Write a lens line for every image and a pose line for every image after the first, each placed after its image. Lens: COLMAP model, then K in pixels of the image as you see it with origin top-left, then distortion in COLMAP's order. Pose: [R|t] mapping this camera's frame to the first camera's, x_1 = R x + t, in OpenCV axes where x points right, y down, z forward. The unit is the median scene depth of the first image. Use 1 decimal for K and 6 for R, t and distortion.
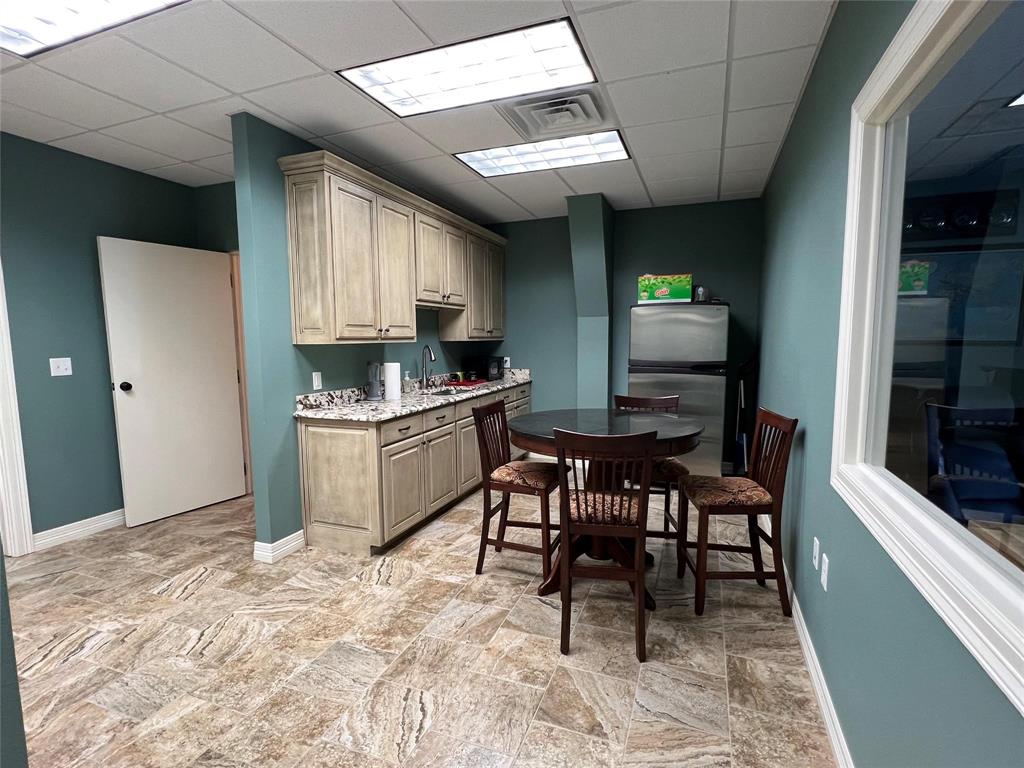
lens RADIAL K [[507.1, 0, 511.2], [0, 507.1, 386.8], [0, 0, 1]] dist [-0.001339, 0.001487]
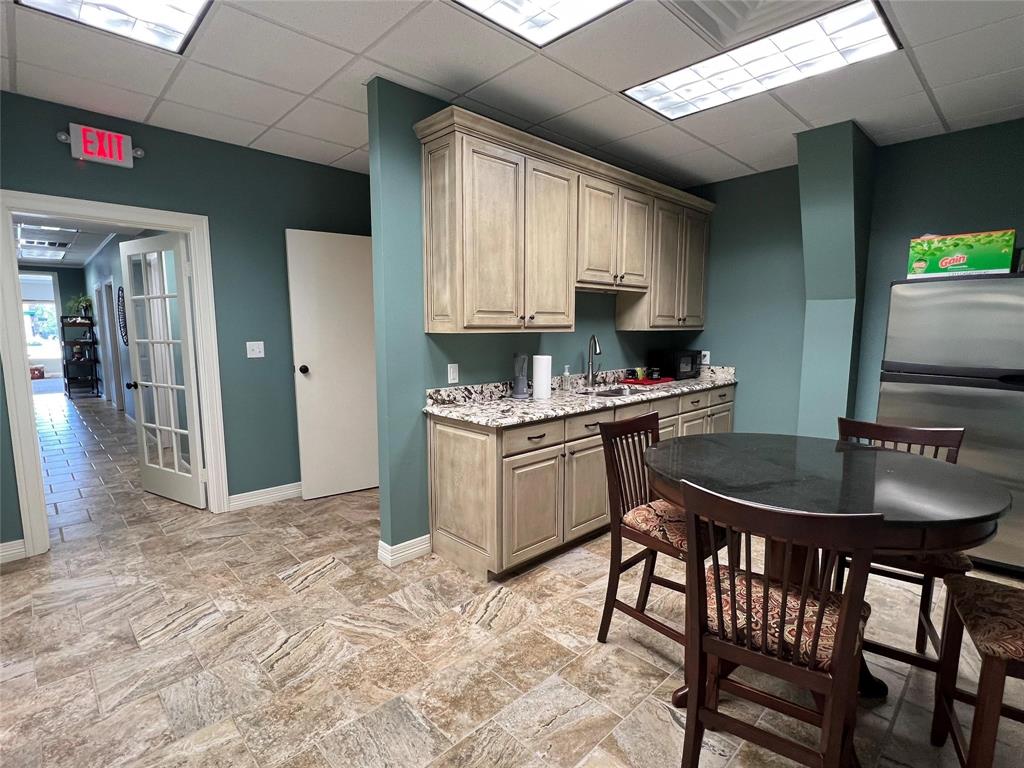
lens RADIAL K [[507.1, 0, 513.2], [0, 507.1, 386.7], [0, 0, 1]] dist [-0.001339, 0.001487]
pose [[0.905024, 0.061277, -0.420924, 0.101866], [-0.050540, 0.998050, 0.036628, -0.028431], [0.422348, -0.011876, 0.906356, 0.242261]]
